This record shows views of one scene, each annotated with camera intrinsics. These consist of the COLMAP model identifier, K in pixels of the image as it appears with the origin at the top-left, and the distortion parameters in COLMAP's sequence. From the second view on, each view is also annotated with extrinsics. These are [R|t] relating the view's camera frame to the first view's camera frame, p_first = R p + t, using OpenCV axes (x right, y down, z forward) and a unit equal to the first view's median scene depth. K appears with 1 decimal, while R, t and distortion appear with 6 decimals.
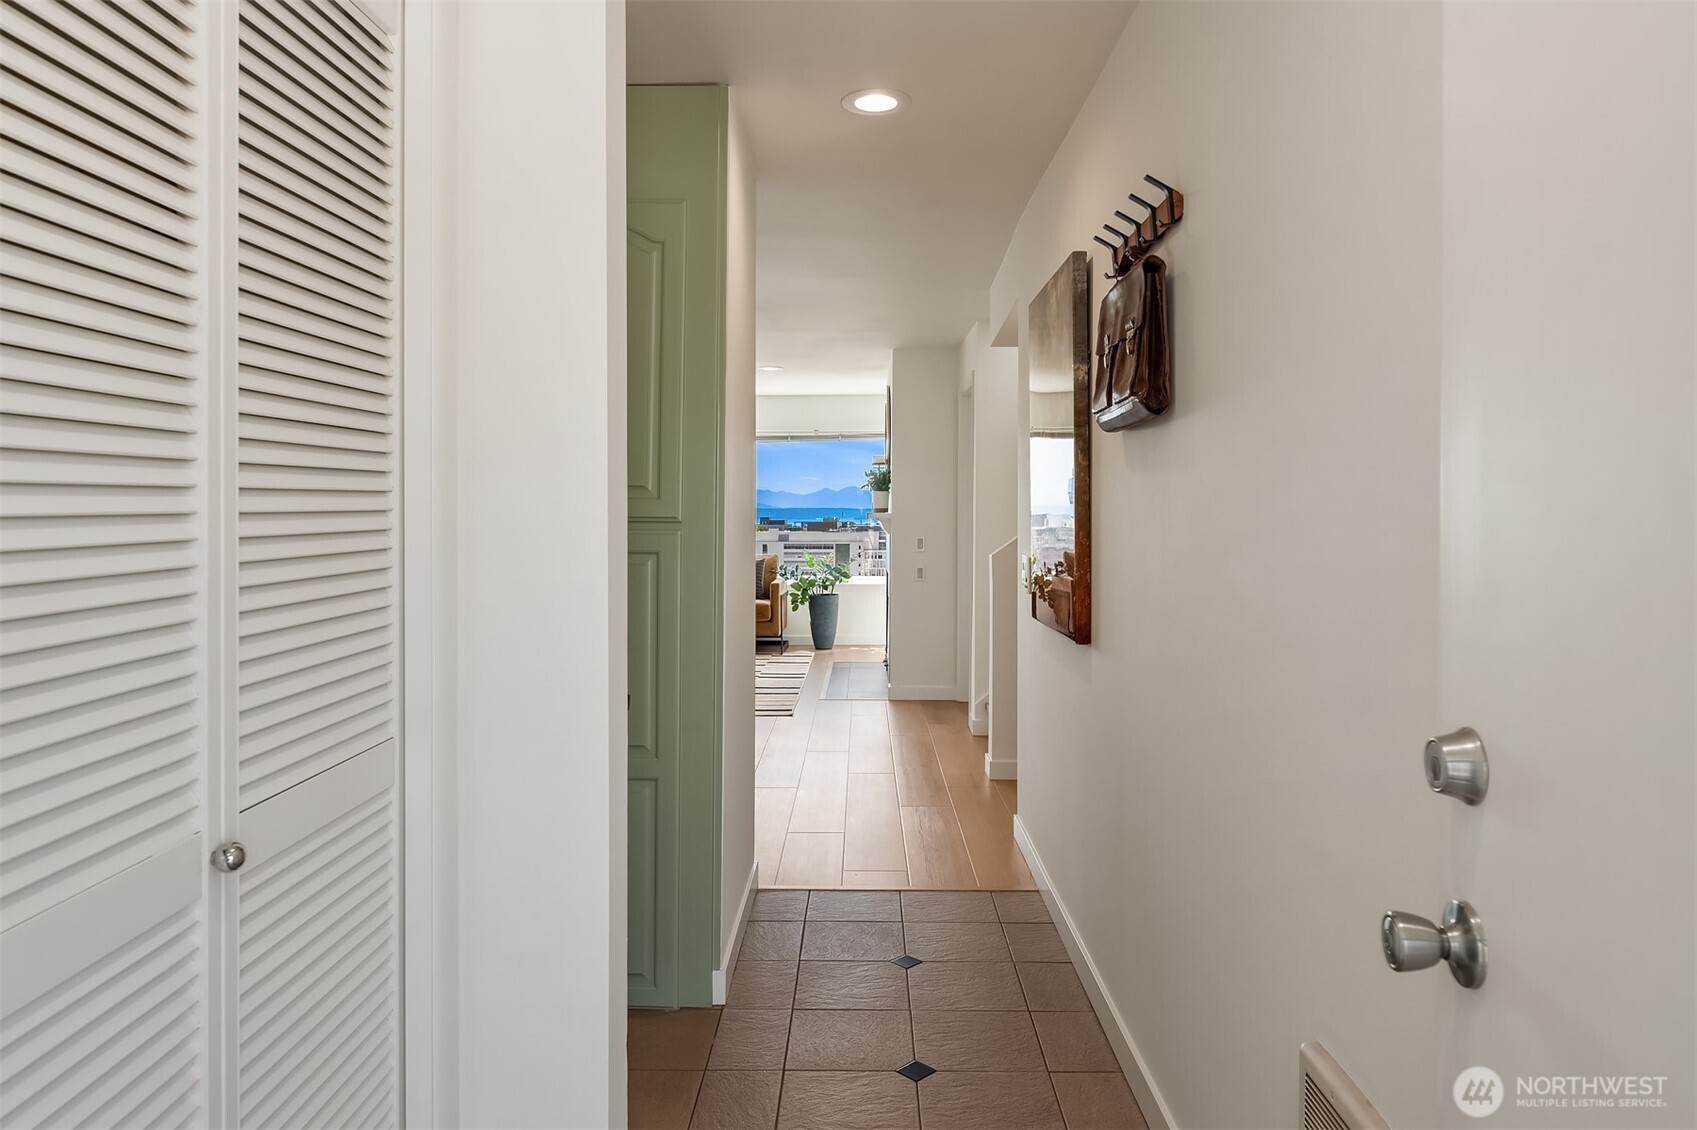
lens RADIAL K [[1116.8, 0, 846.0], [0, 1116.8, 549.7], [0, 0, 1]] dist [-0.004932, -0.002367]
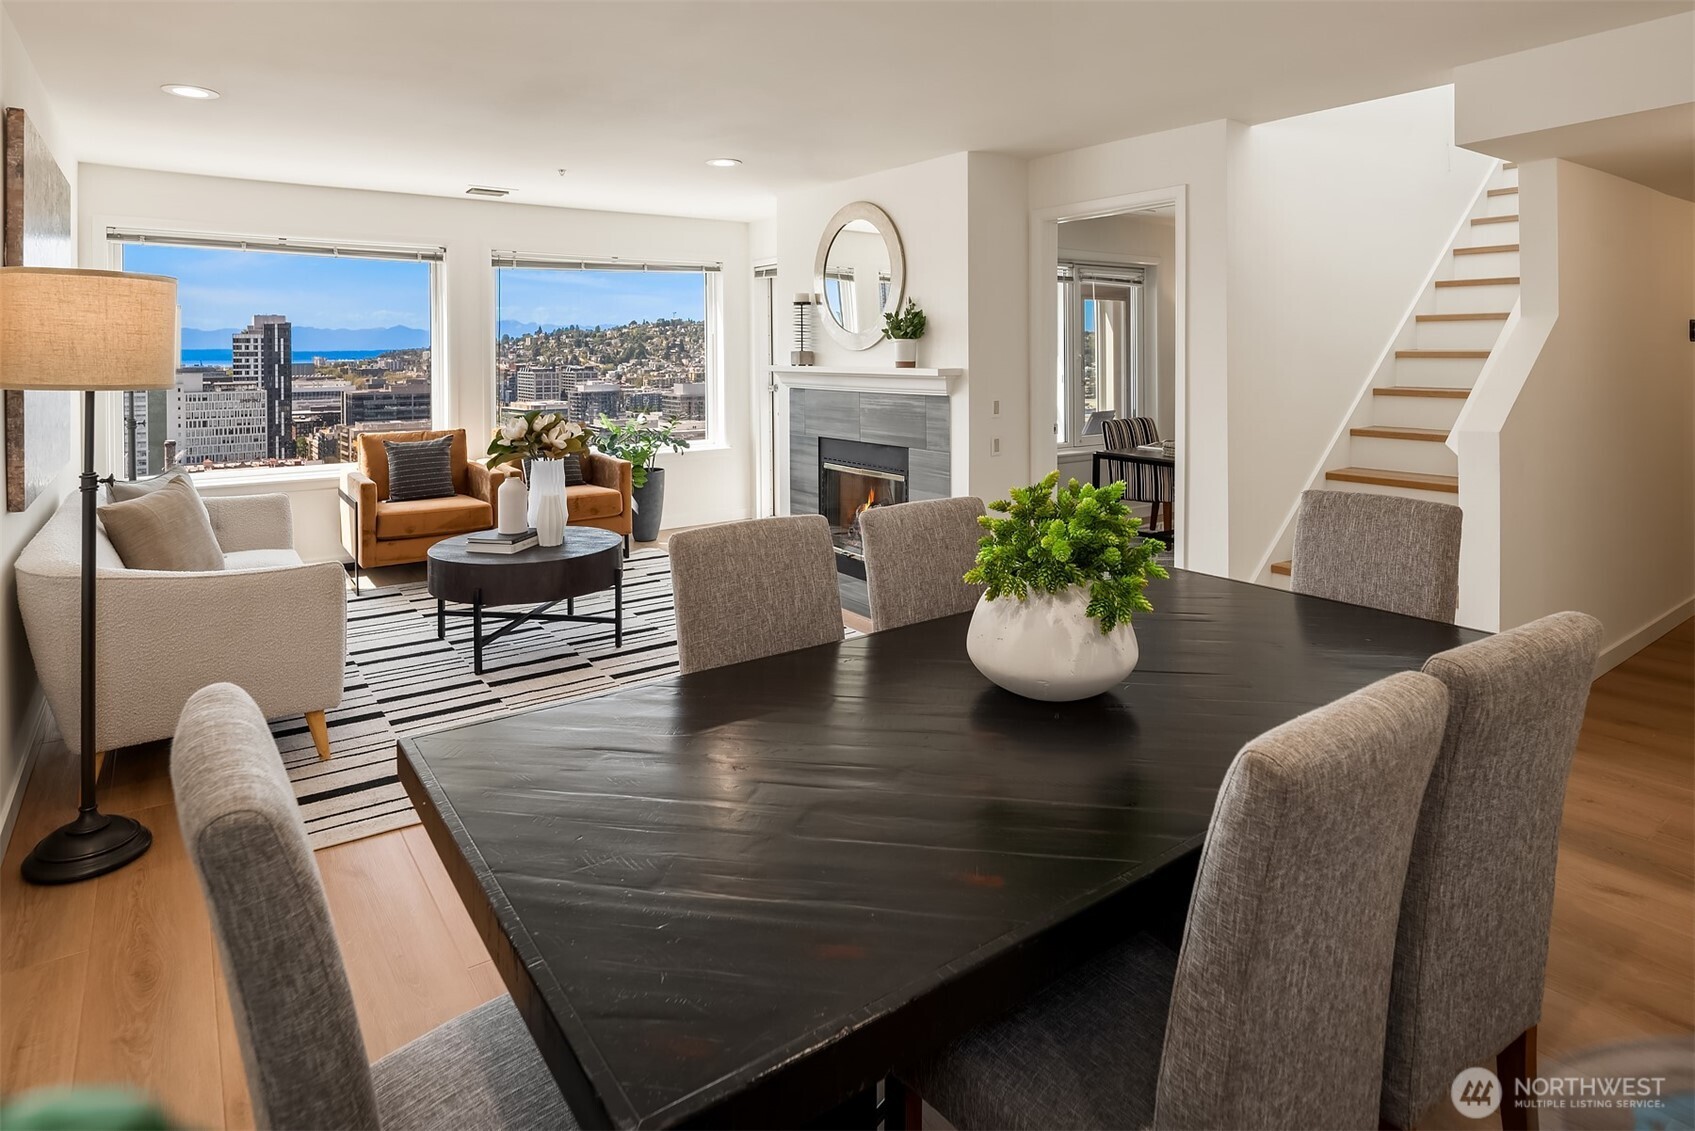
lens RADIAL K [[932.8, 0, 862.0], [0, 932.8, 356.8], [0, 0, 1]] dist [-0.007705, -0.001319]
pose [[0.794138, -0.010406, 0.607648, -0.297645], [0.026889, 0.999476, -0.018024, -0.023027], [-0.607142, 0.030653, 0.794002, 0.400497]]
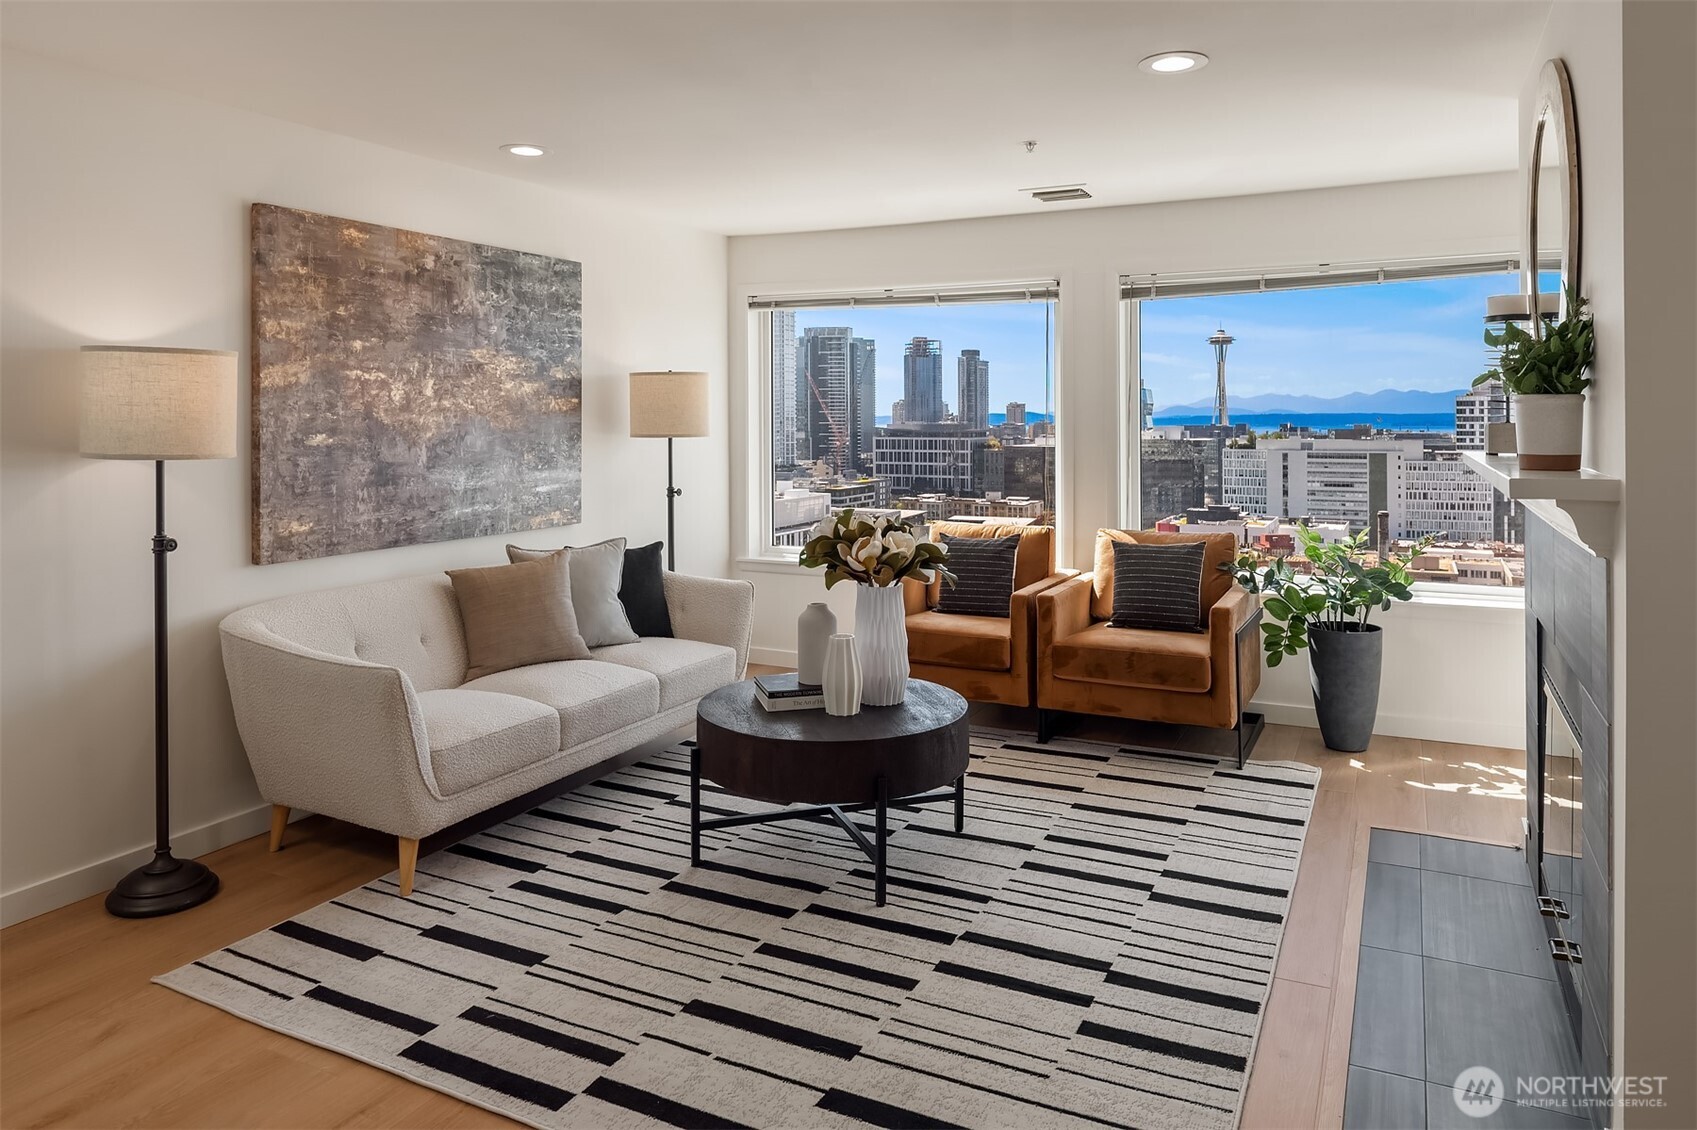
lens RADIAL K [[1116.8, 0, 847.4], [0, 1116.8, 412.9], [0, 0, 1]] dist [-0.004932, -0.002367]
pose [[0.901911, -0.006288, -0.431877, -0.006281], [-0.010533, 0.999276, -0.036547, -0.027466], [0.431794, 0.037512, 0.901192, 0.517078]]
